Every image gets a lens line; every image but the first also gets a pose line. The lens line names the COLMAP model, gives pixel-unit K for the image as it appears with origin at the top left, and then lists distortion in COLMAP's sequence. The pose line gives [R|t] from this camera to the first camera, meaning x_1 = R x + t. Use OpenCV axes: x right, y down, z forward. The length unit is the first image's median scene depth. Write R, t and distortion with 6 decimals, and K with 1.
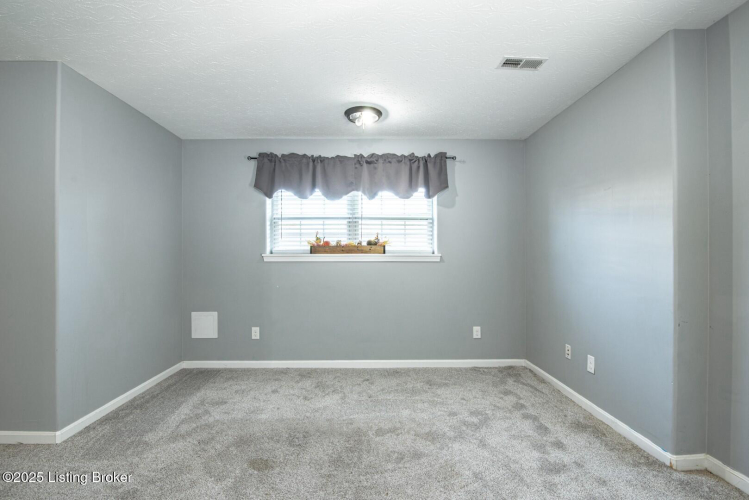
lens RADIAL K [[342.7, 0, 372.3], [0, 342.7, 257.7], [0, 0, 1]] dist [-0.021052, 0.001036]
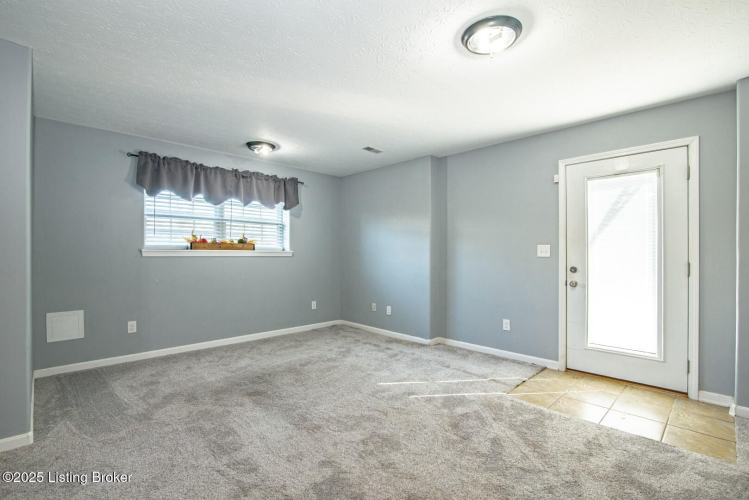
lens RADIAL K [[342.7, 0, 371.9], [0, 342.7, 254.3], [0, 0, 1]] dist [-0.021052, 0.001036]
pose [[0.723537, 0.003190, 0.690279, -0.542321], [-0.004952, 0.999988, 0.000569, 0.000512], [-0.690268, -0.003829, 0.723543, -0.228689]]
